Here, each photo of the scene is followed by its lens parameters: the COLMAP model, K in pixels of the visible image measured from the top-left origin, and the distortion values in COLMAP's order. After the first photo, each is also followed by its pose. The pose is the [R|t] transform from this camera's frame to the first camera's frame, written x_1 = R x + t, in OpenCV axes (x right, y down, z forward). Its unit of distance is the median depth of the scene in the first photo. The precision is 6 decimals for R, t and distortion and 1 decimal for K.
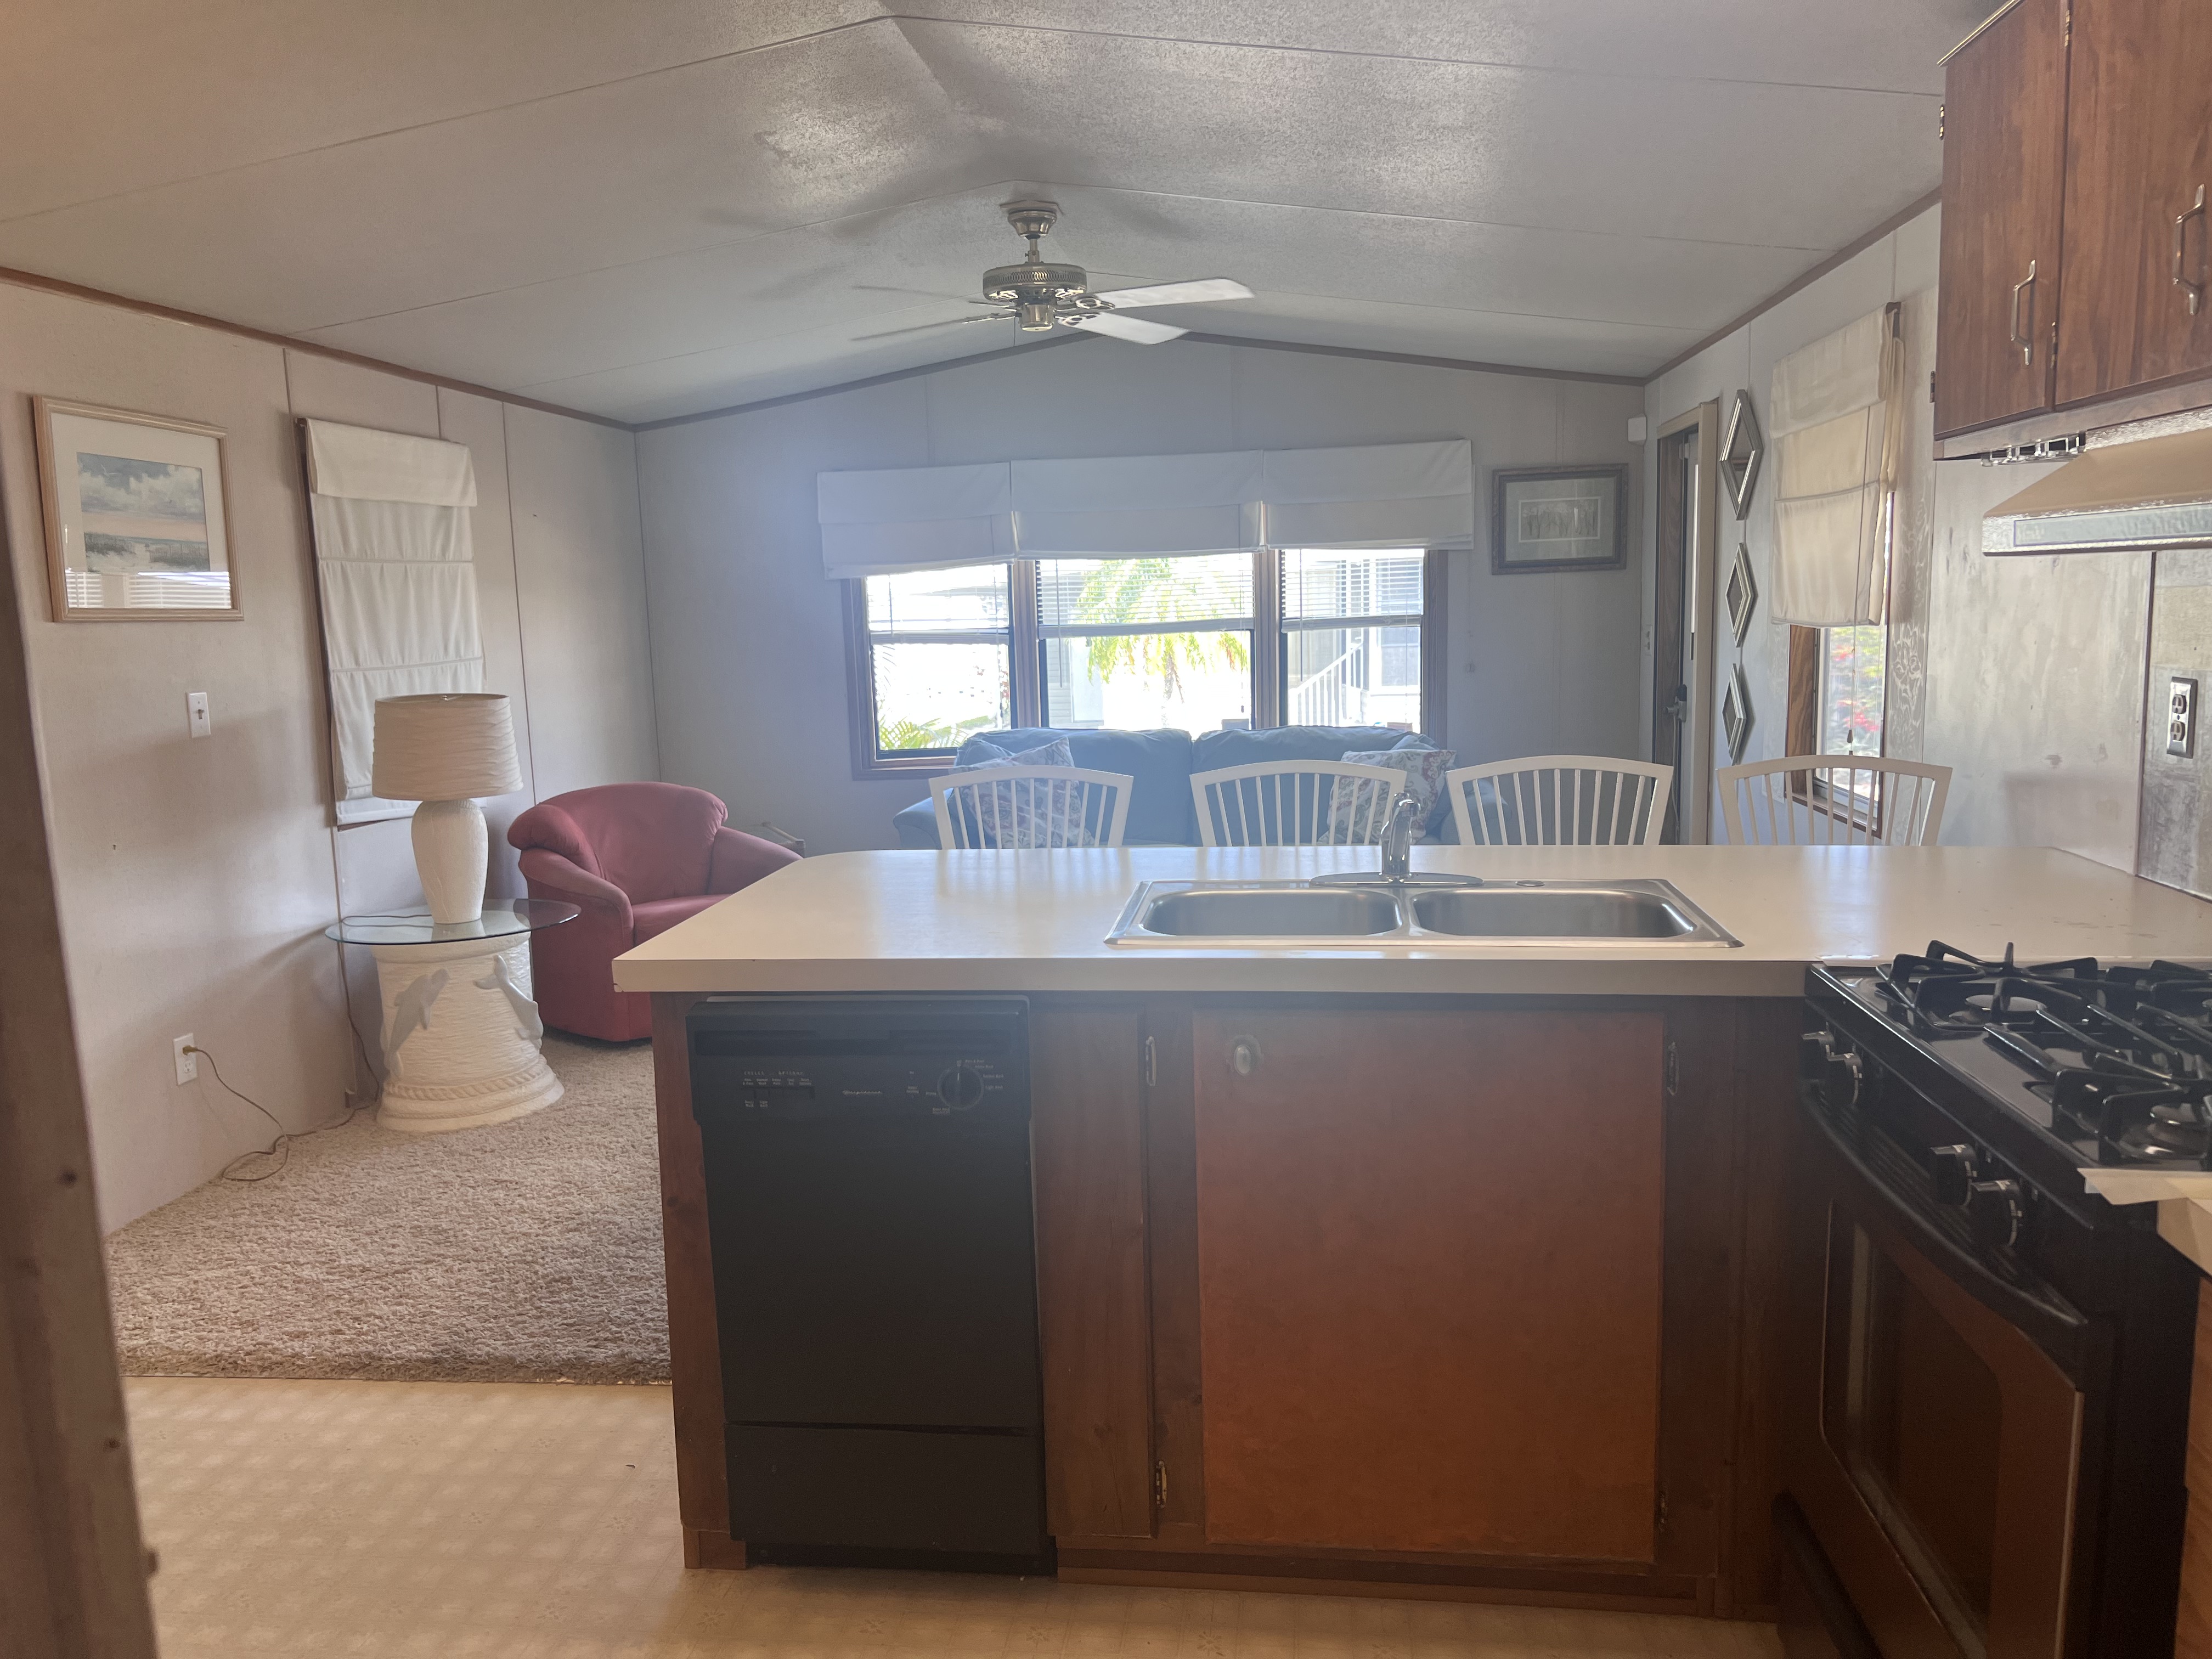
lens RADIAL K [[1684.6, 0, 1103.5], [0, 1684.6, 847.5], [0, 0, 1]] dist [0.058112, -0.067554]
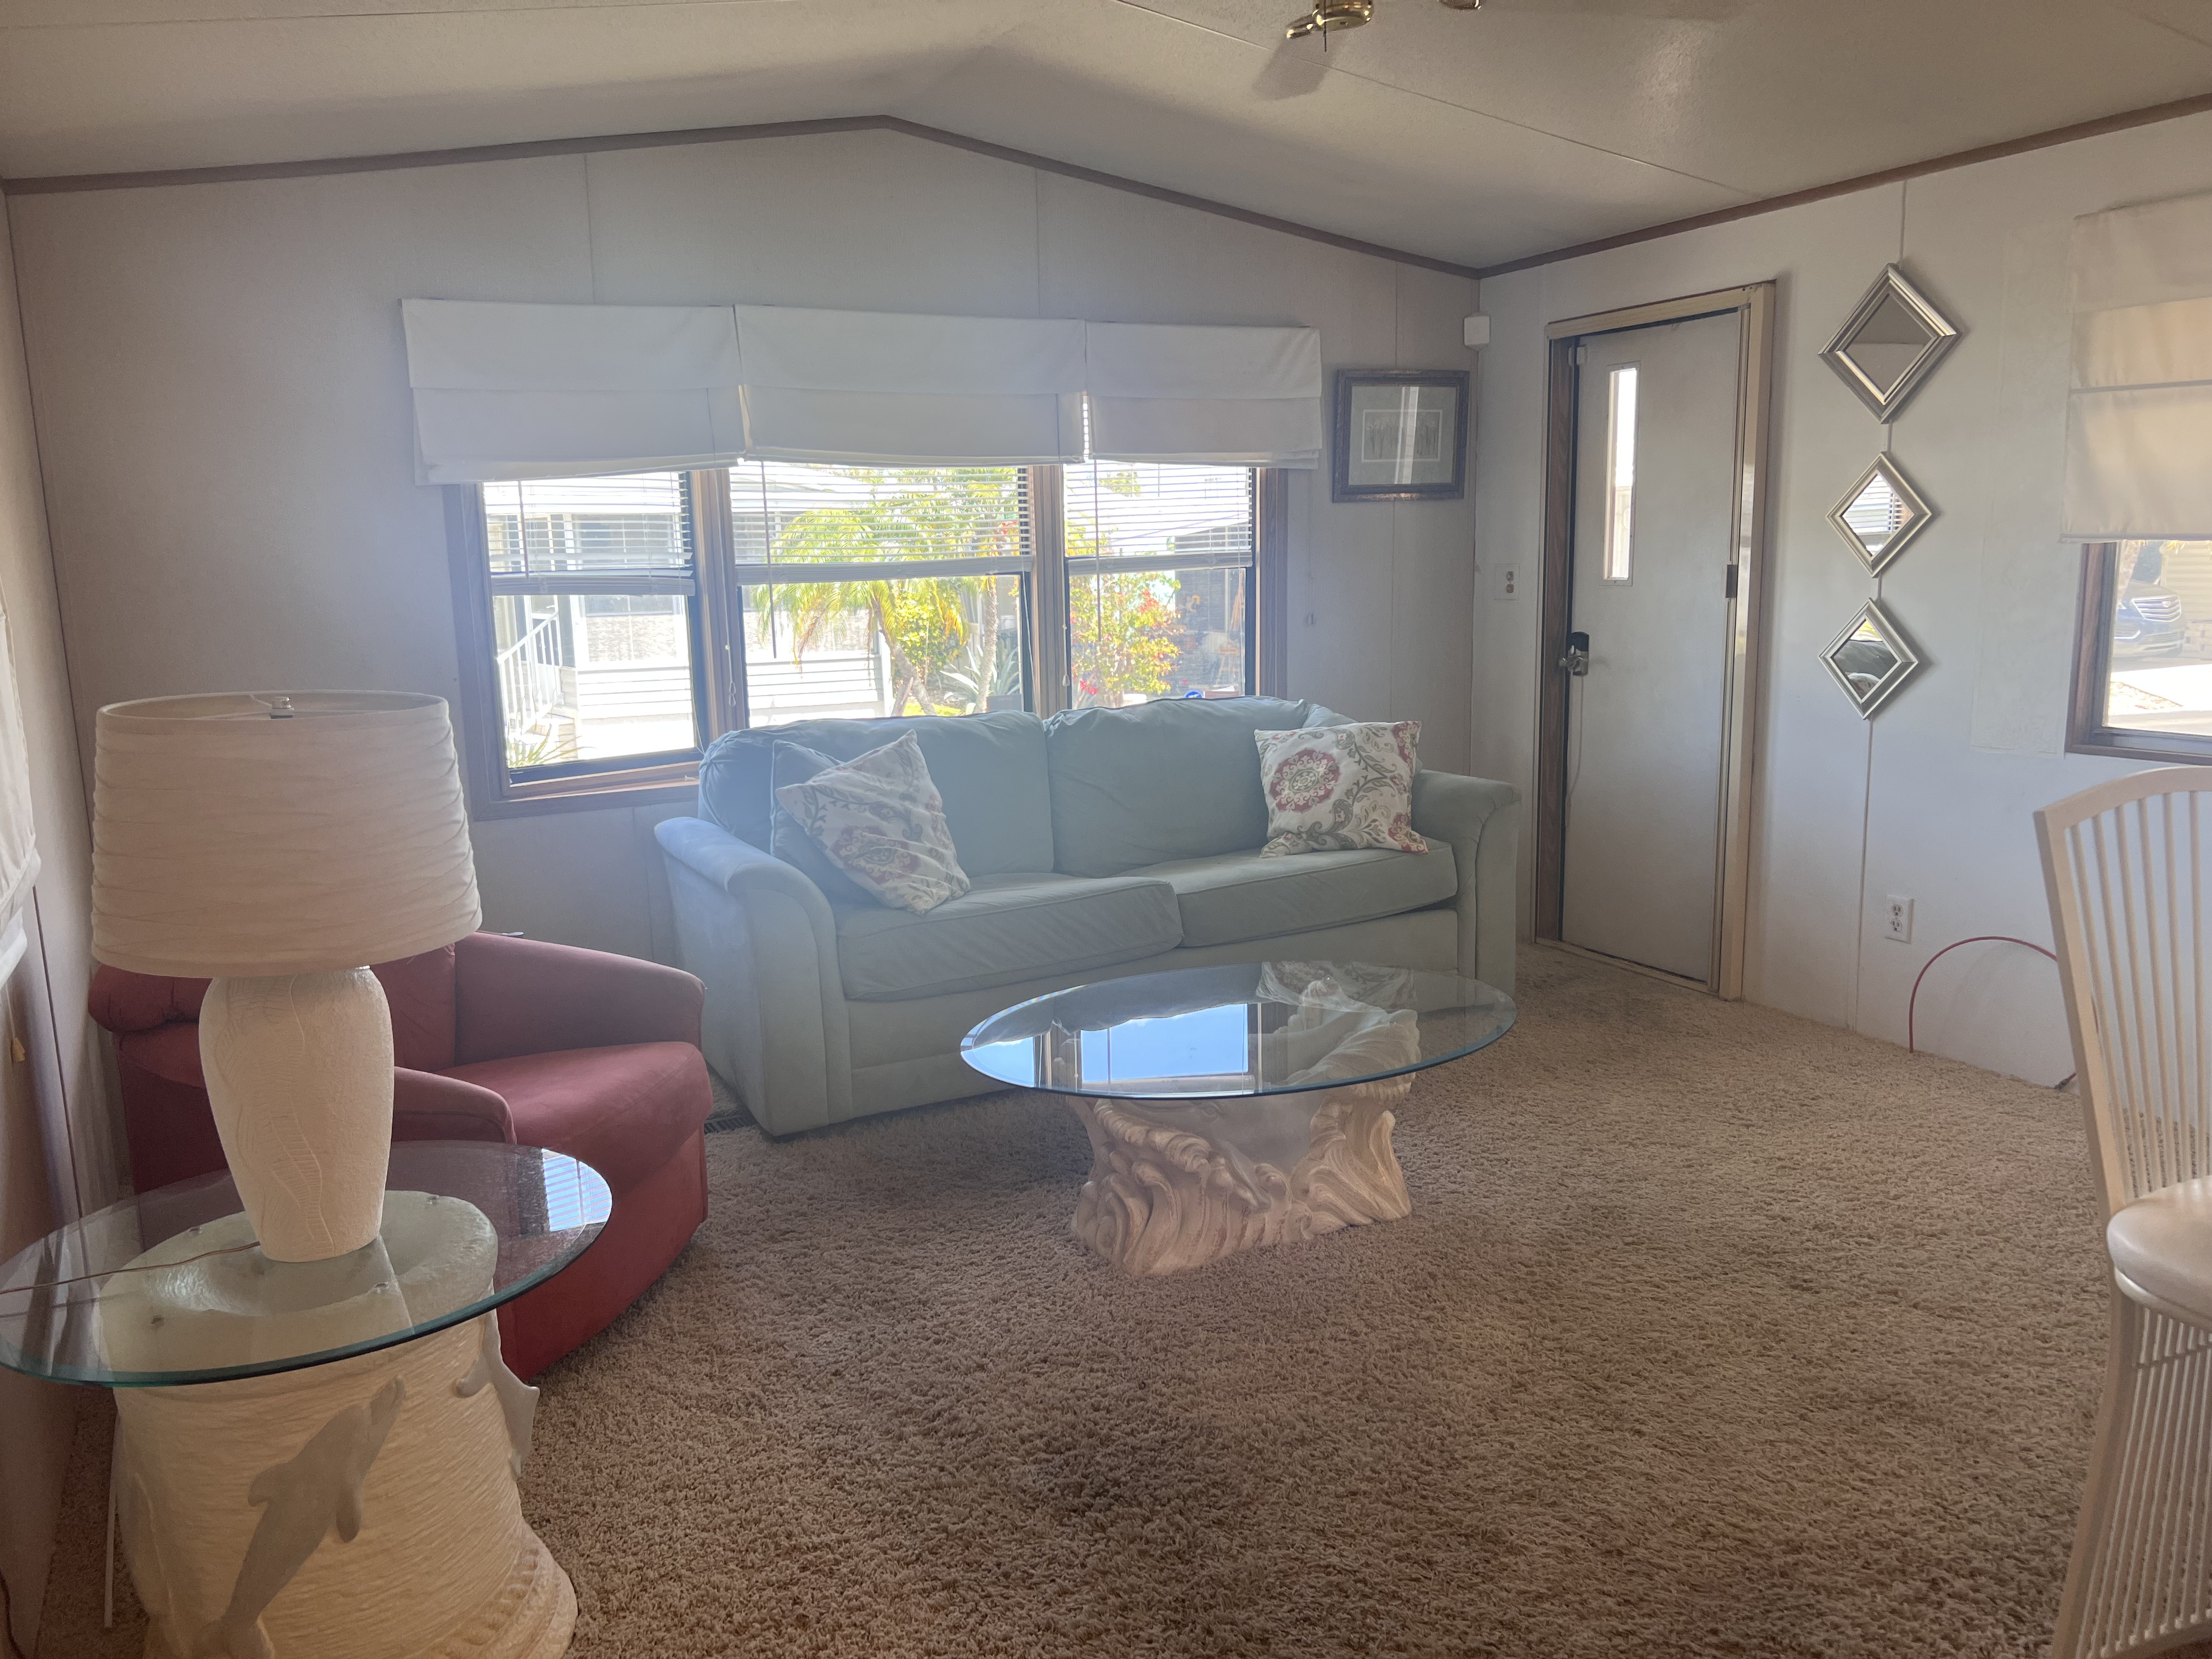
lens RADIAL K [[1684.6, 0, 1090.4], [0, 1684.6, 839.8], [0, 0, 1]] dist [0.058112, -0.067554]
pose [[0.823430, -0.088996, 0.560395, -0.726130], [0.084552, 0.995842, 0.033911, -0.084795], [-0.561082, 0.019459, 0.827531, 0.891532]]
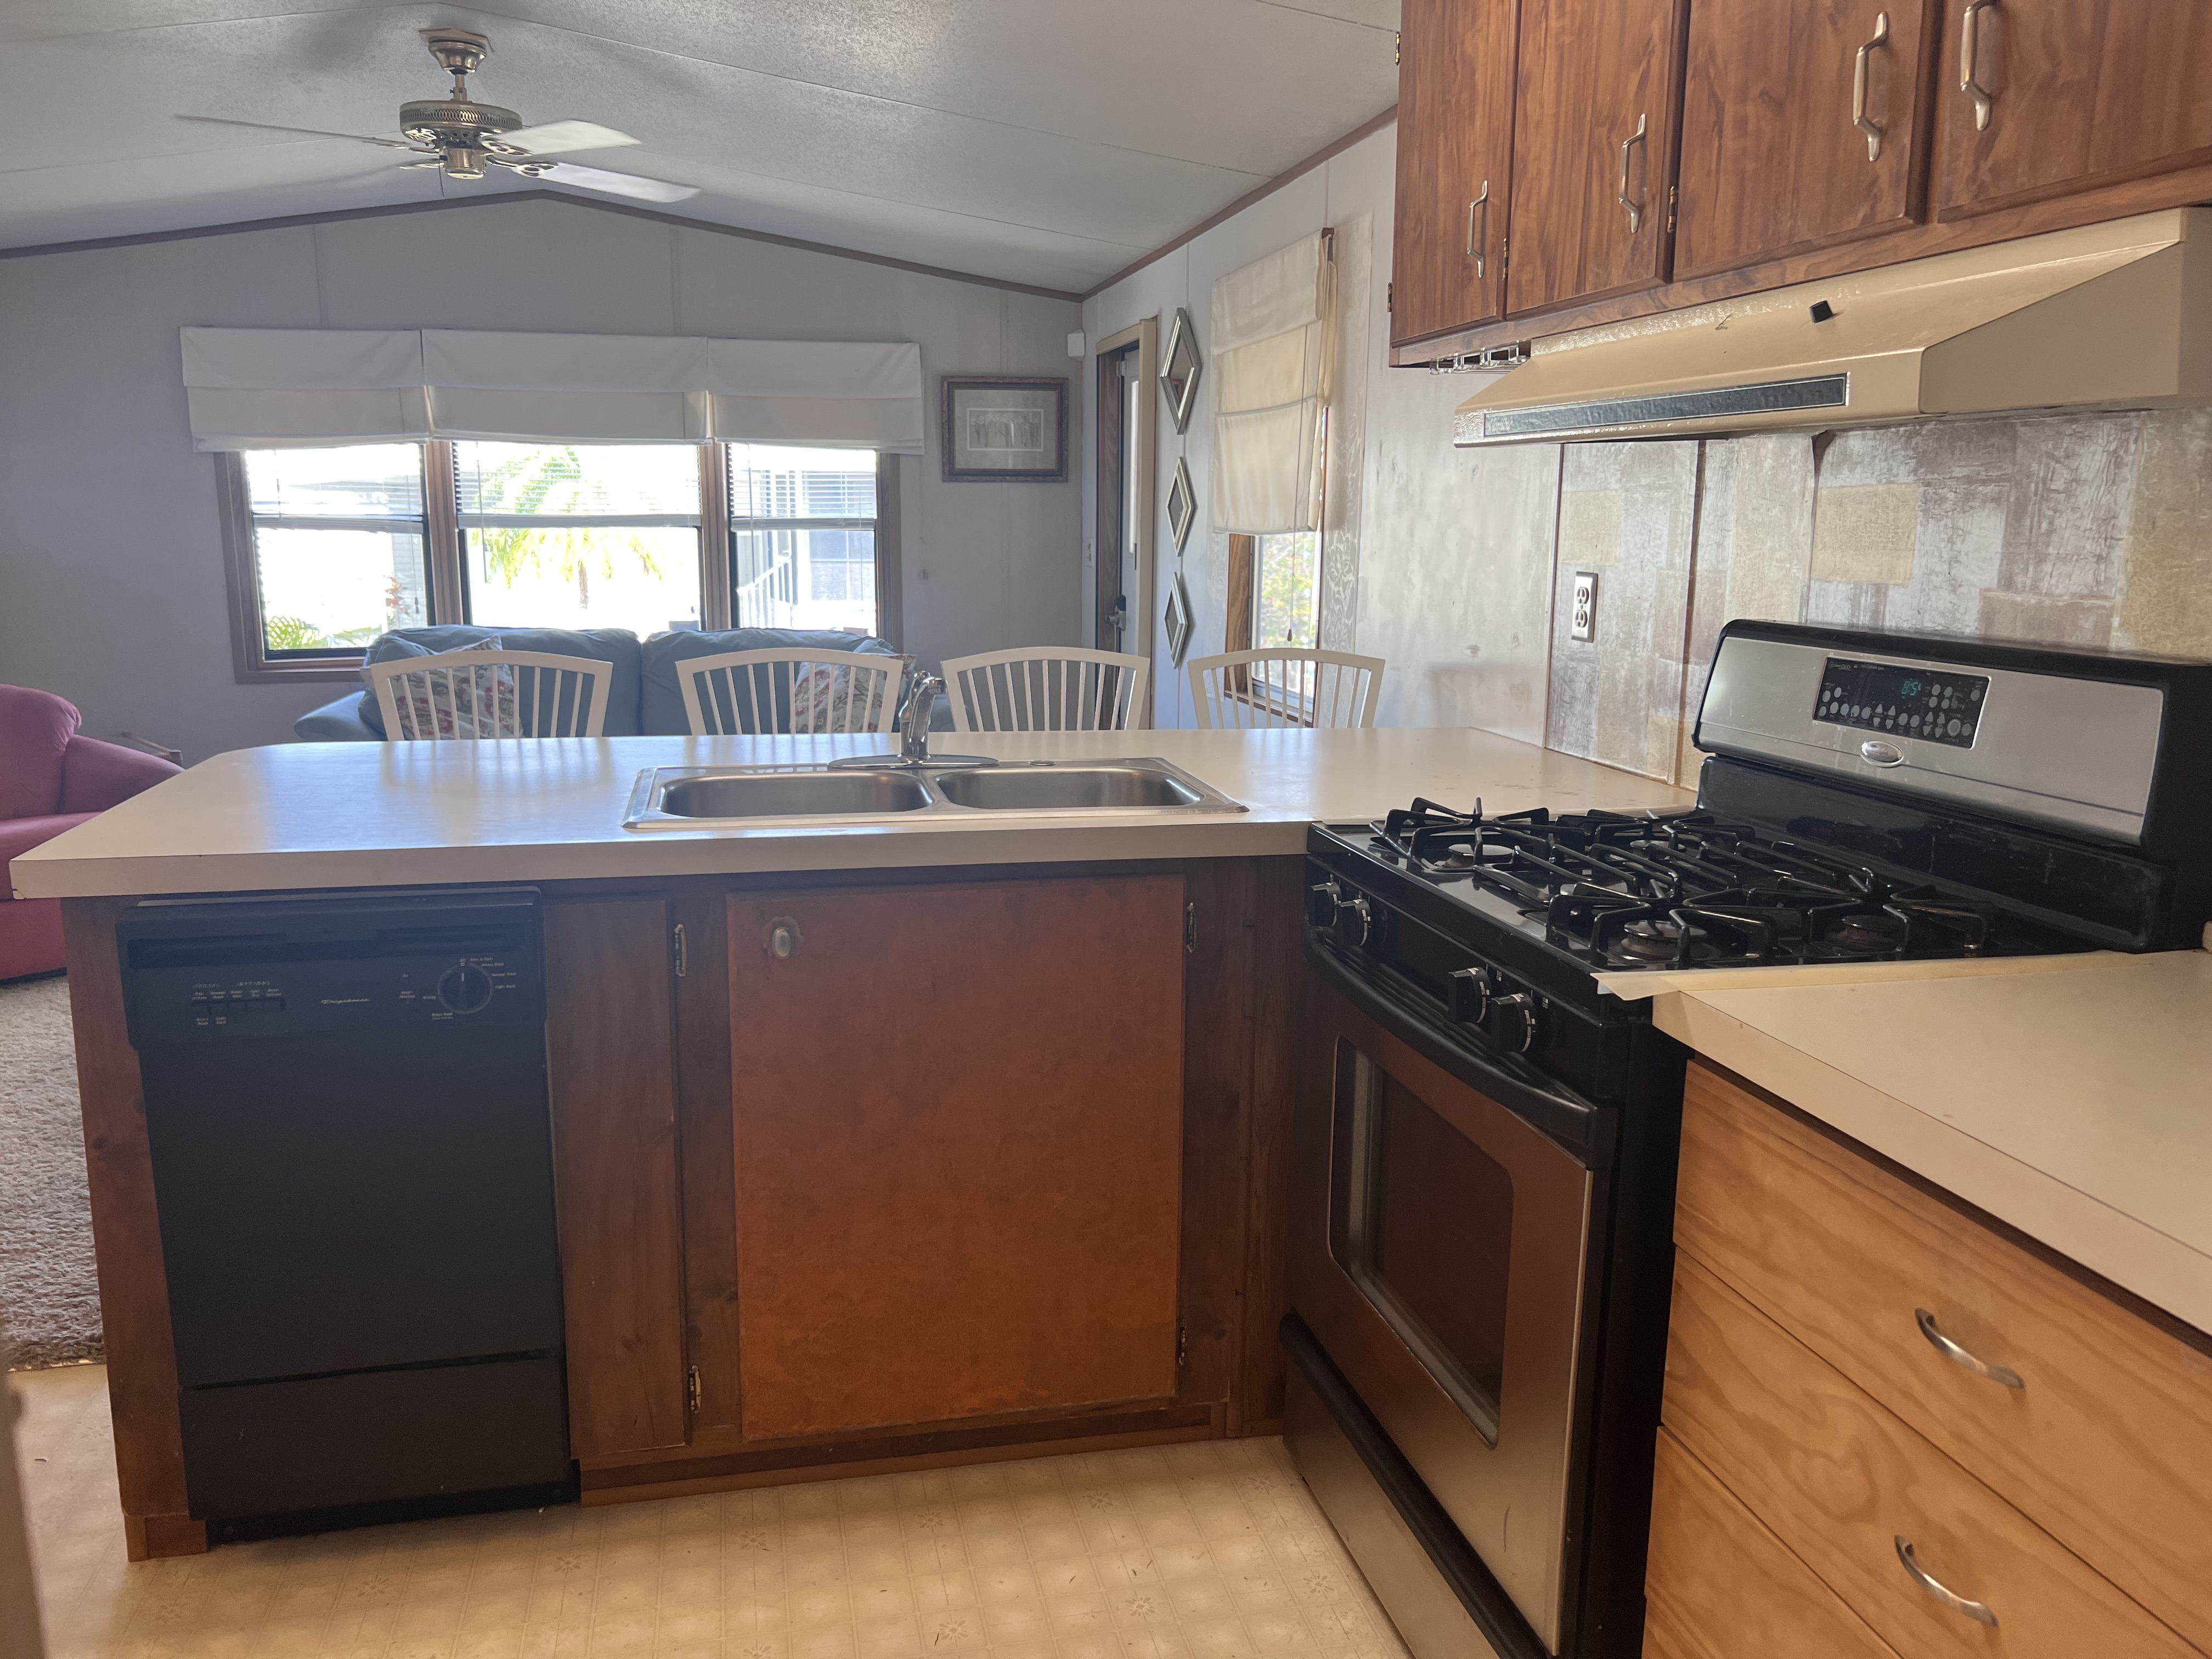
lens RADIAL K [[1684.6, 0, 1097.5], [0, 1684.6, 835.0], [0, 0, 1]] dist [0.058112, -0.067554]
pose [[0.943600, -0.027667, 0.329930, -0.047878], [0.014723, 0.999023, 0.041668, 0.020717], [-0.330760, -0.034460, 0.943085, 0.024711]]
